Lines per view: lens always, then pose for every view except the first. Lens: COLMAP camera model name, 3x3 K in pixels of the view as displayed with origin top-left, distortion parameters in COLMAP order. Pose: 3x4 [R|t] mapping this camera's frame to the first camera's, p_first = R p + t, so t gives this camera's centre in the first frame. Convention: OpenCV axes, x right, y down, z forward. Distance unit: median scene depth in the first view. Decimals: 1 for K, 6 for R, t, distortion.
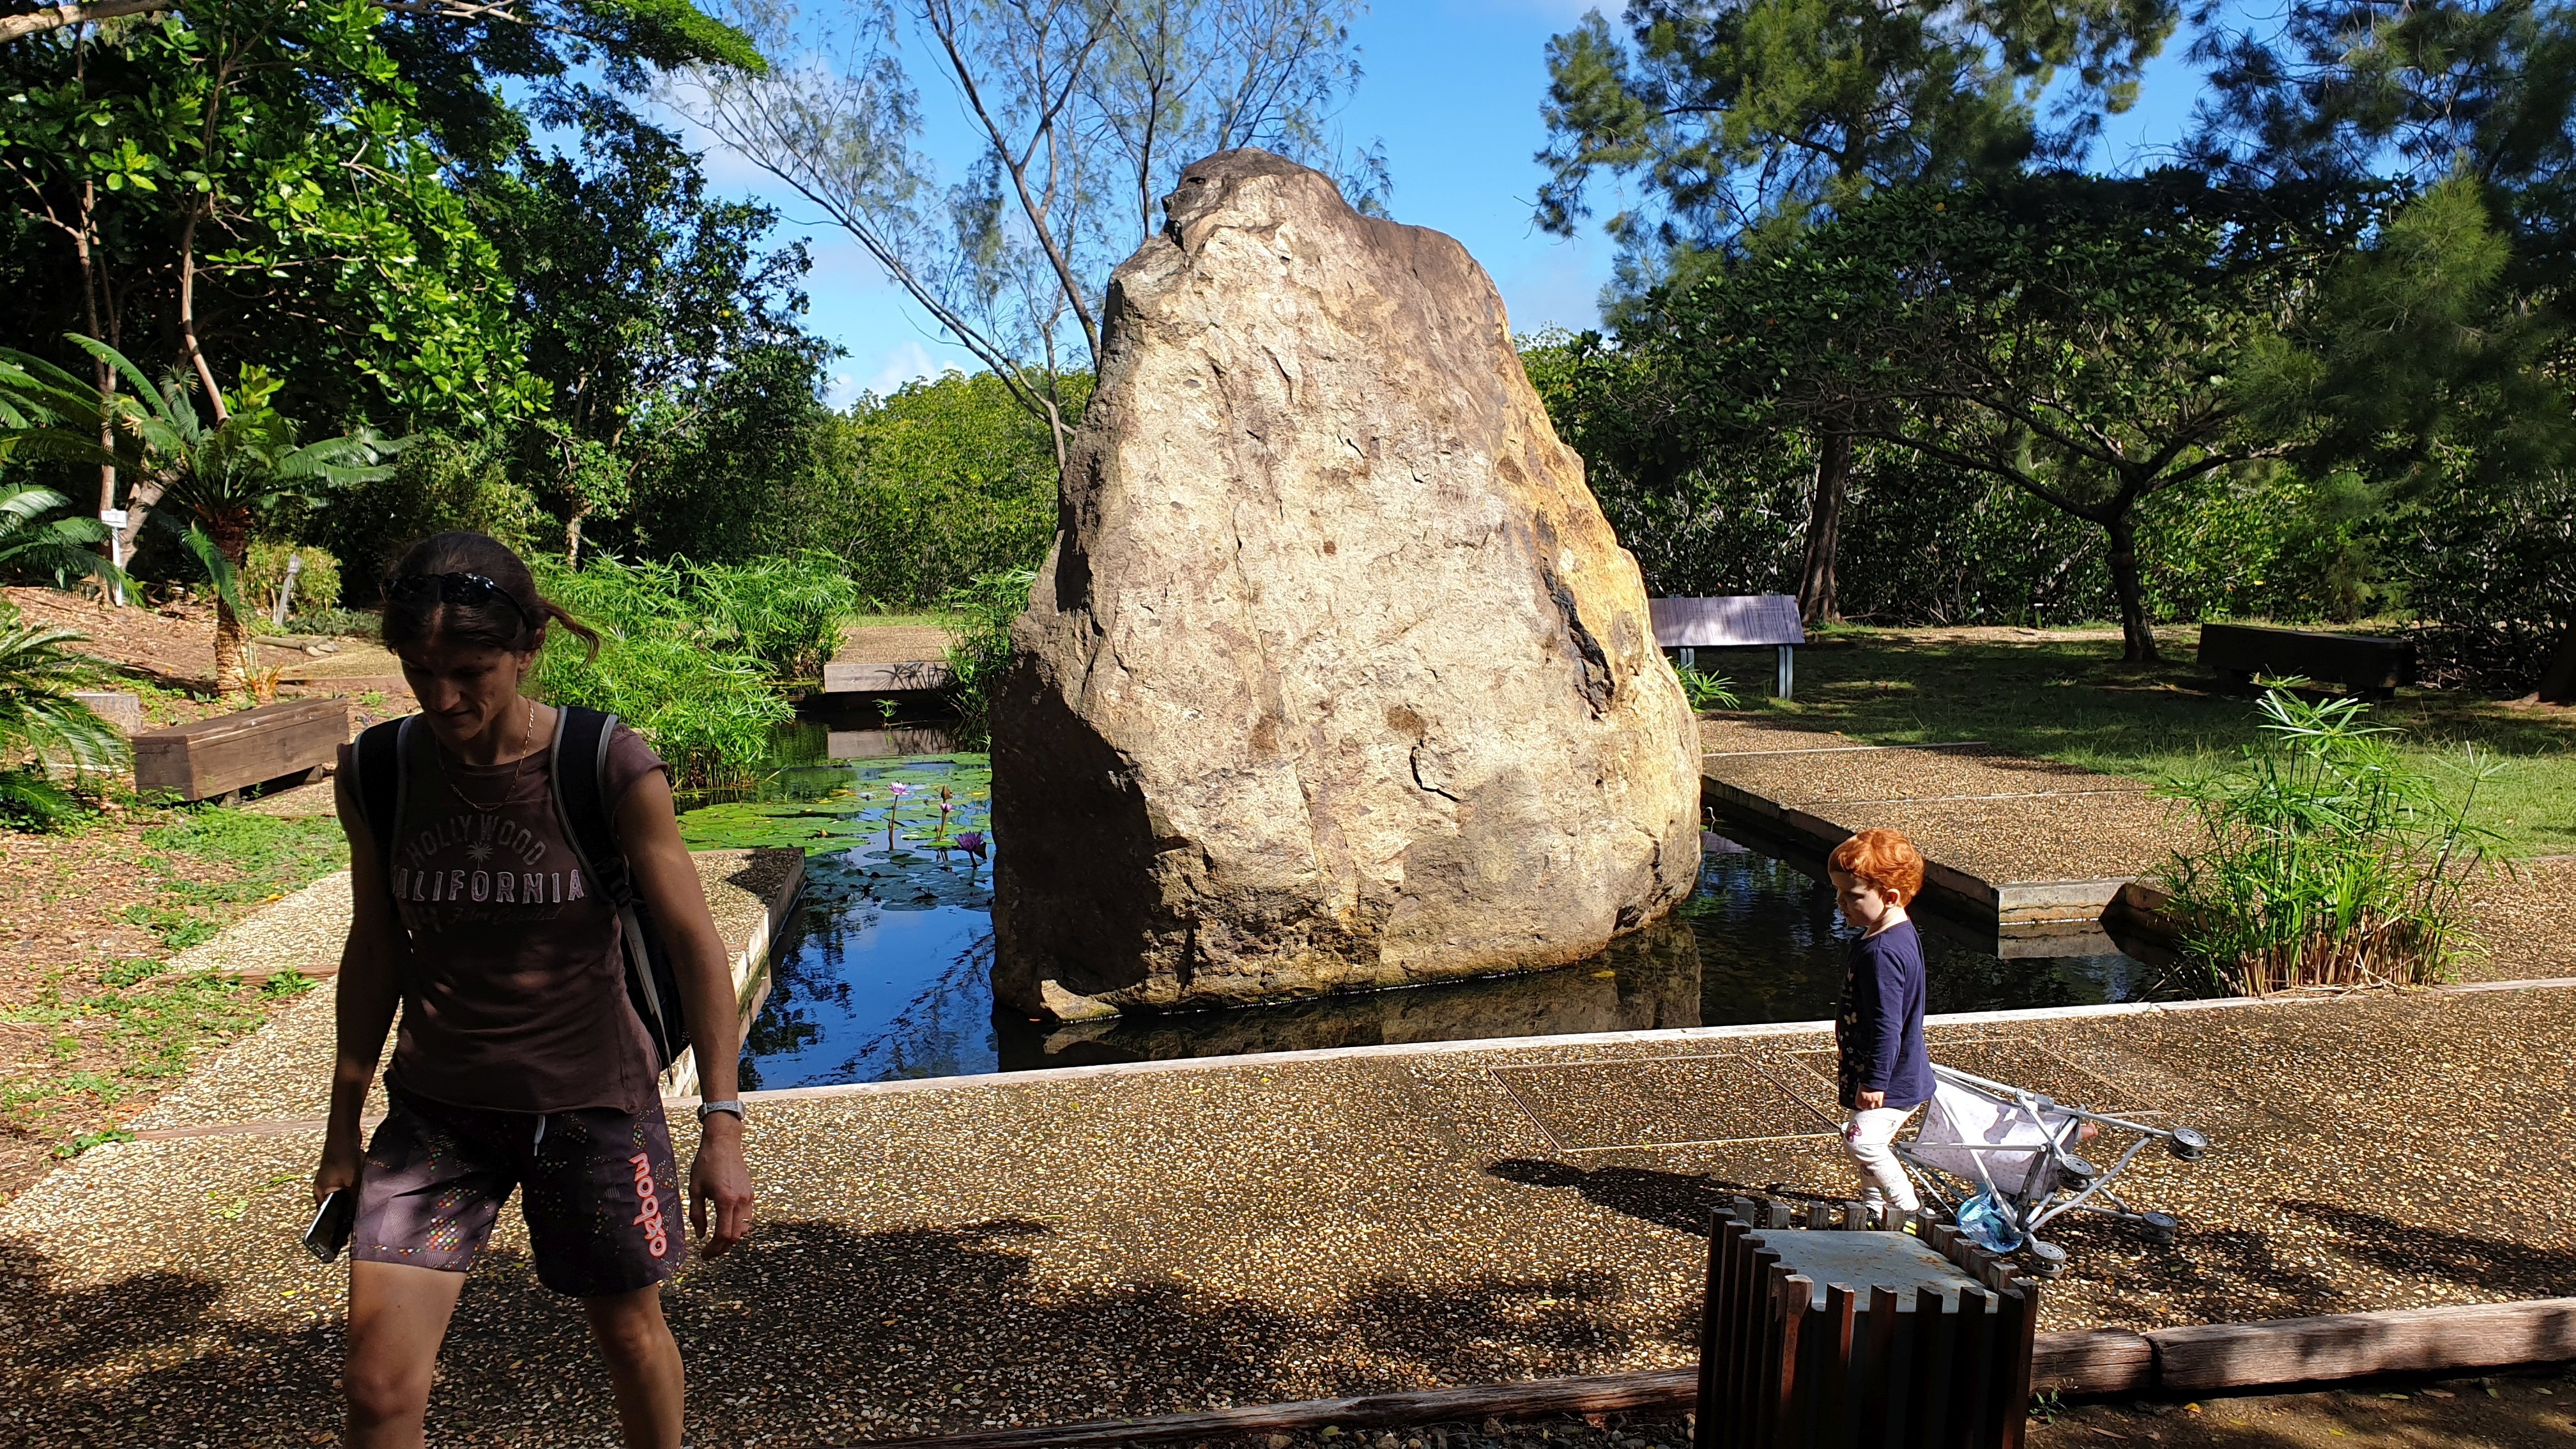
lens RADIAL K [[1915.0, 0, 1298.8], [0, 1915.0, 717.1], [0, 0, 1]] dist [0.043078, -0.015781]
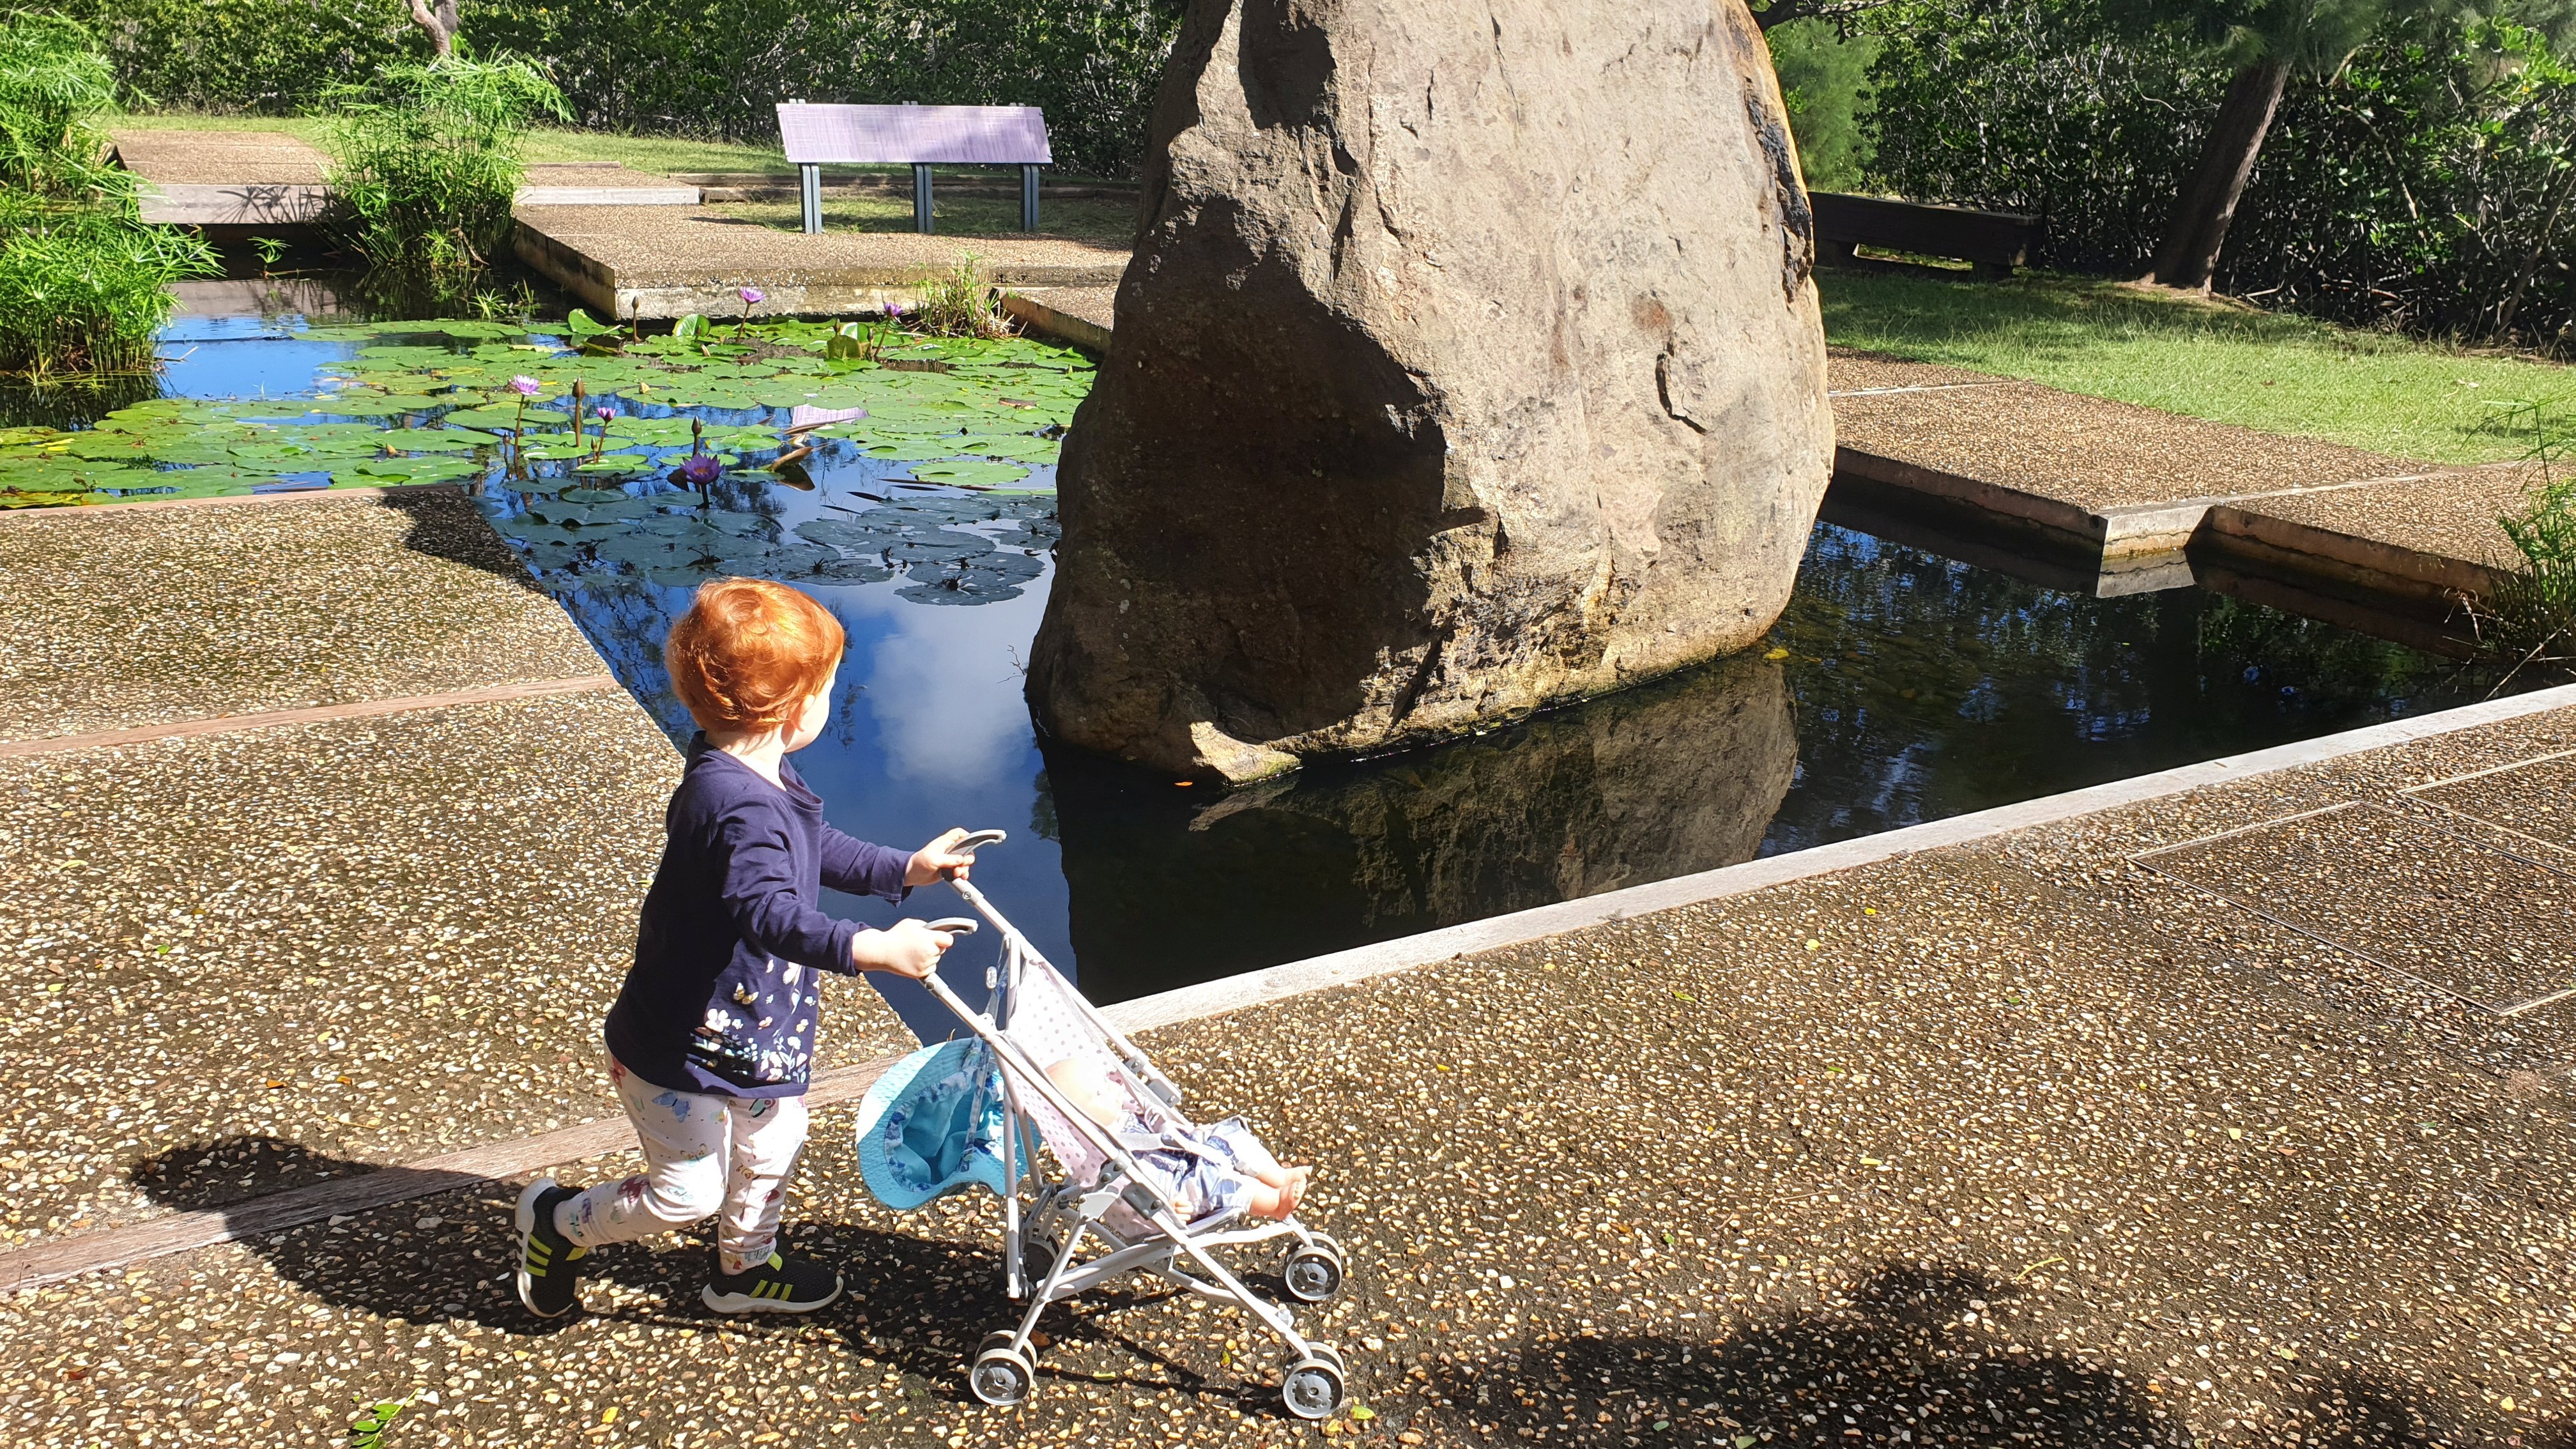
lens RADIAL K [[1915.0, 0, 1281.3], [0, 1915.0, 743.1], [0, 0, 1]] dist [0.043078, -0.015781]
pose [[0.934589, -0.068261, 0.349118, -0.332696], [-0.017537, 0.971382, 0.236876, -0.010851], [-0.355296, -0.227505, 0.906646, 0.400914]]
